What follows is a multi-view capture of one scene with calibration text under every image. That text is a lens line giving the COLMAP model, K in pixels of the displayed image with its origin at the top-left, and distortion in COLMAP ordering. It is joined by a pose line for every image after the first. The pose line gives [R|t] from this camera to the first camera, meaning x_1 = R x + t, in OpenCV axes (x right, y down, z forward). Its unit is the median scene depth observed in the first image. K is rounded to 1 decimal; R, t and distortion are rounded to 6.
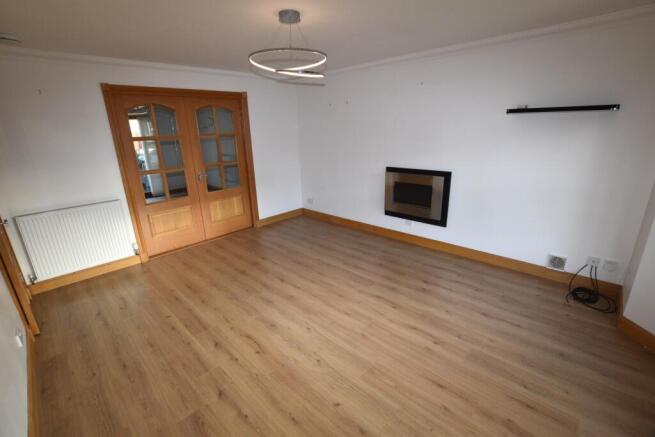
lens RADIAL K [[291.1, 0, 327.5], [0, 291.1, 218.5], [0, 0, 1]] dist [-0.030582, 0.000152]
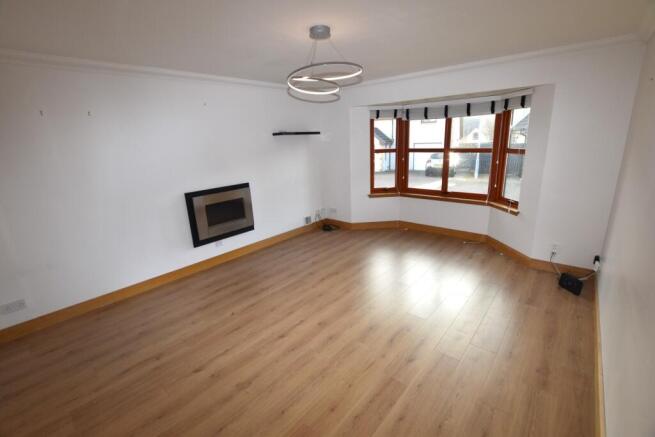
lens RADIAL K [[291.1, 0, 327.5], [0, 291.1, 218.5], [0, 0, 1]] dist [-0.030582, 0.000152]
pose [[-0.057371, -0.230002, 0.971498, -0.843966], [0.334185, 0.912540, 0.235778, -0.214941], [-0.940760, 0.338187, 0.024510, 0.769262]]
